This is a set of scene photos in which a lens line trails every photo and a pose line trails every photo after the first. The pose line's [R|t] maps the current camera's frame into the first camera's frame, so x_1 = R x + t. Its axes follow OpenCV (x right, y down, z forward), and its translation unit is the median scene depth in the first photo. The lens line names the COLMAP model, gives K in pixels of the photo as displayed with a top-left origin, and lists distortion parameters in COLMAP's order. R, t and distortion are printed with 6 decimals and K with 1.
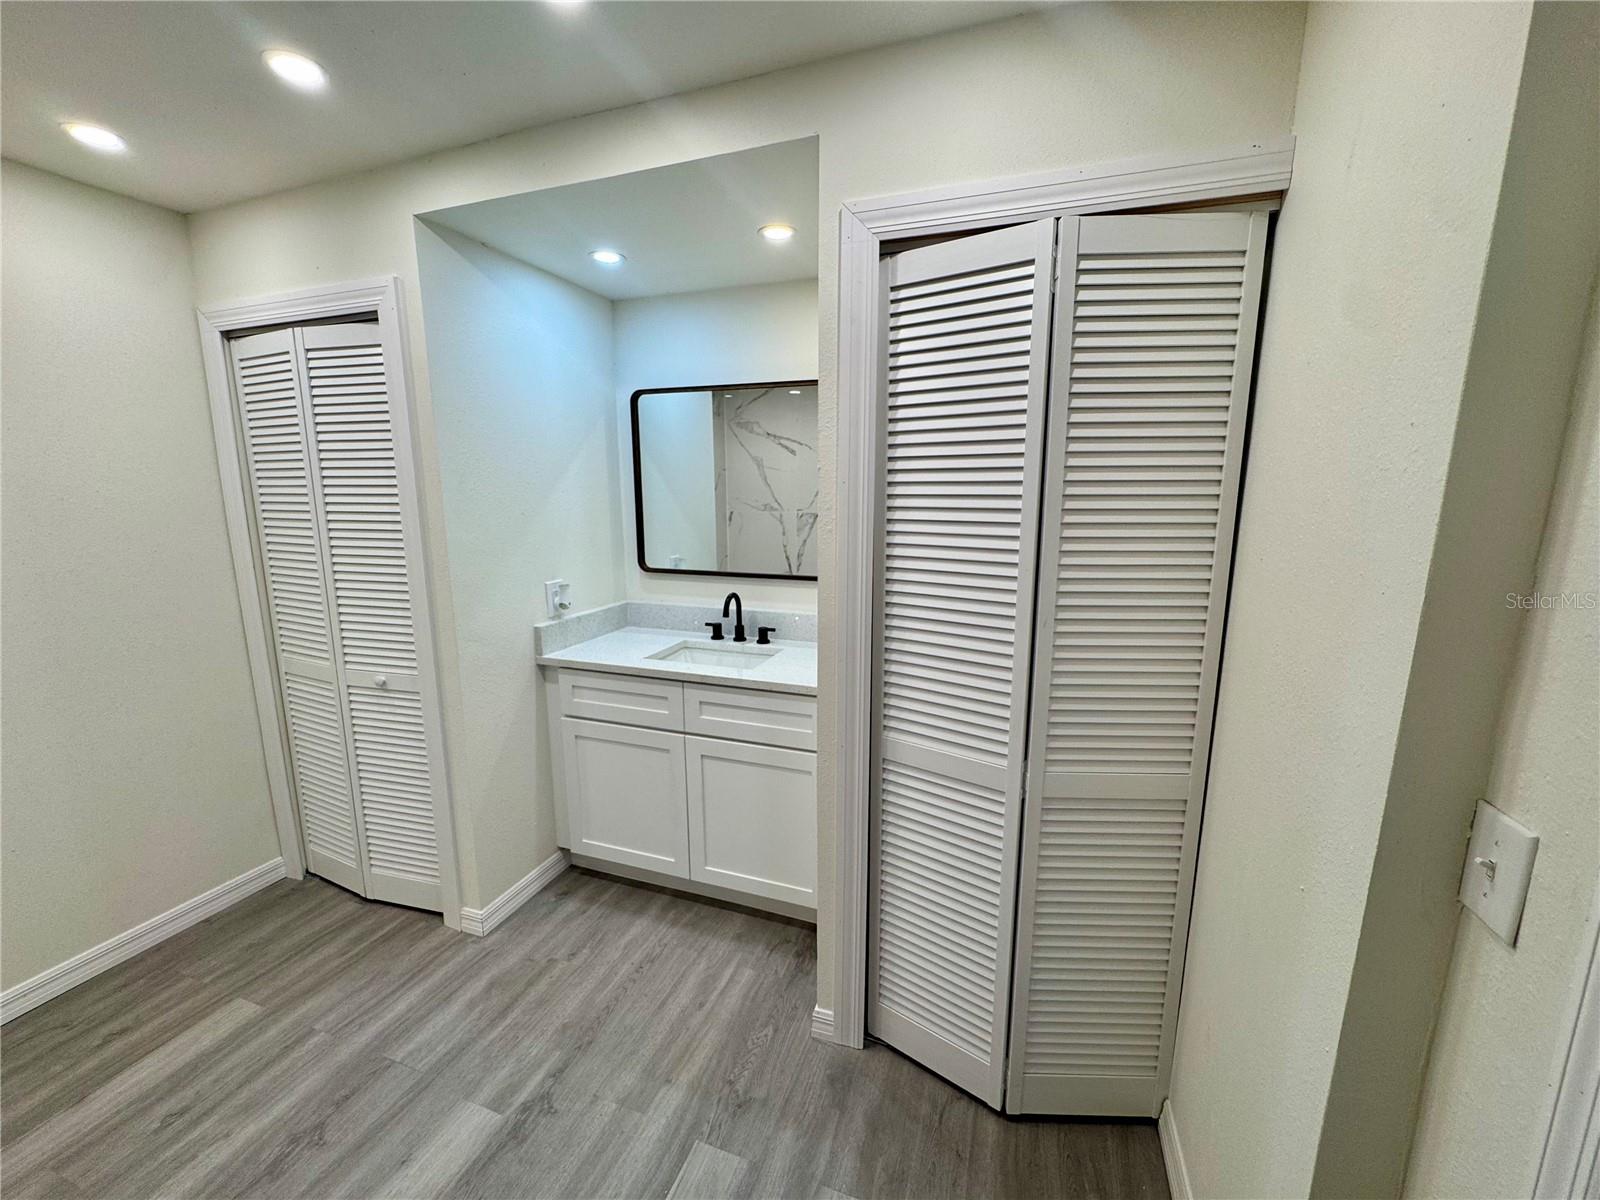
lens RADIAL K [[643.6, 0, 800.4], [0, 643.6, 599.2], [0, 0, 1]] dist [-0.003906, 0.000411]
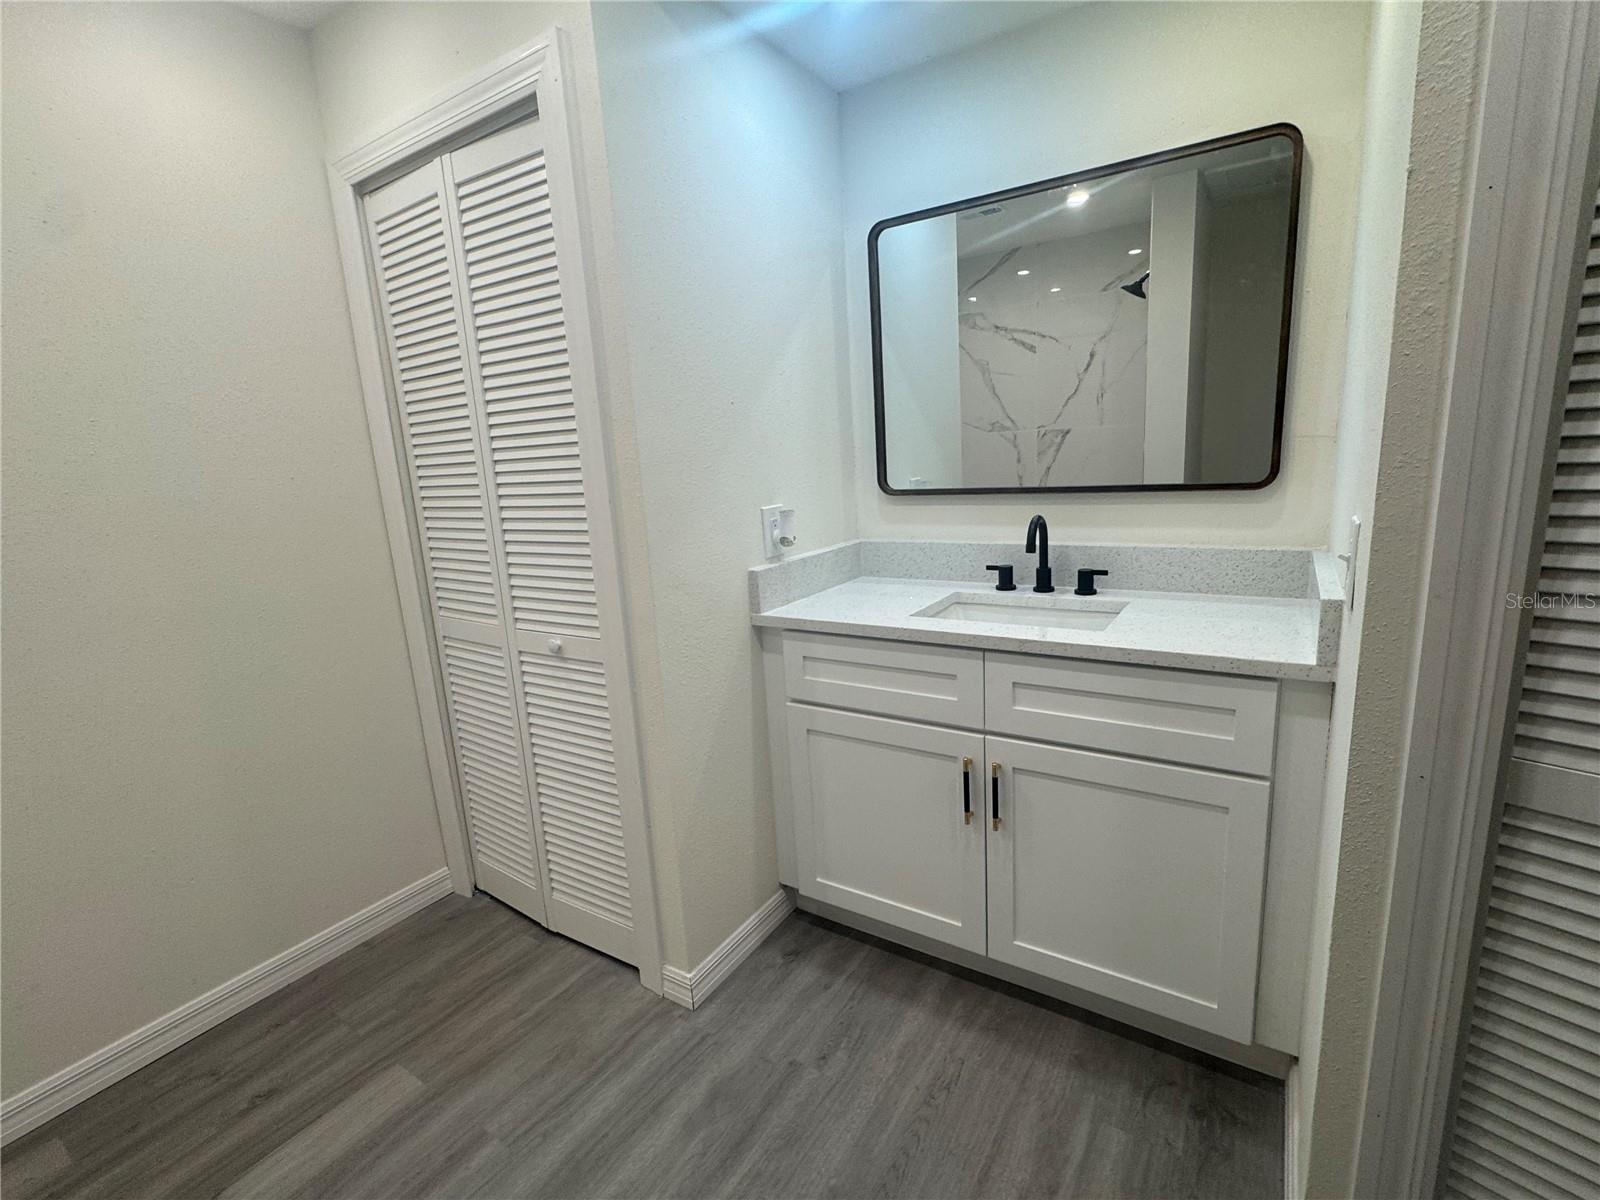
lens RADIAL K [[740.9, 0, 796.4], [0, 740.9, 594.3], [0, 0, 1]] dist [0.000984, 0.001161]
pose [[0.969825, -0.009816, -0.243604, -0.192457], [0.017881, 0.999362, 0.030915, 0.049772], [0.243145, -0.034338, 0.969382, 0.270299]]
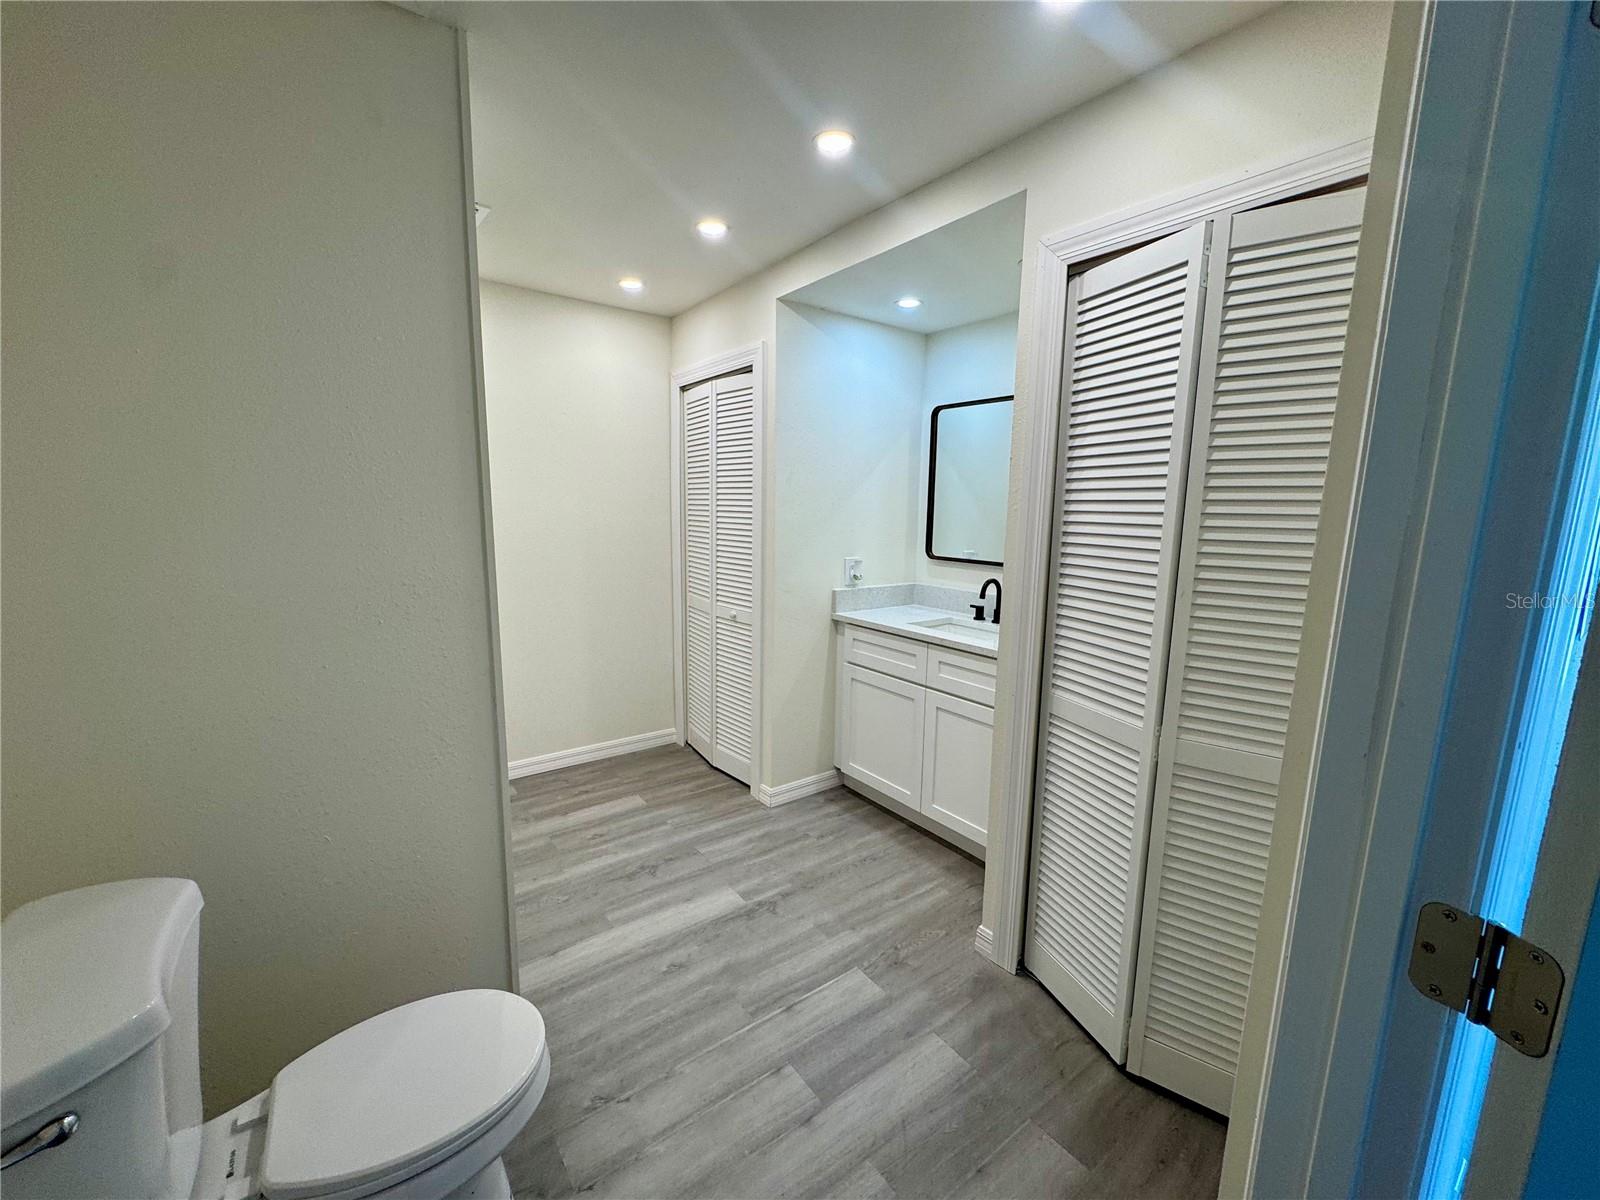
lens RADIAL K [[643.6, 0, 794.3], [0, 643.6, 599.5], [0, 0, 1]] dist [-0.003906, 0.000411]
pose [[0.828370, 0.096785, -0.551757, 0.281933], [-0.113593, 0.993520, 0.003734, 0.074718], [0.548543, 0.059582, 0.833997, -0.157137]]
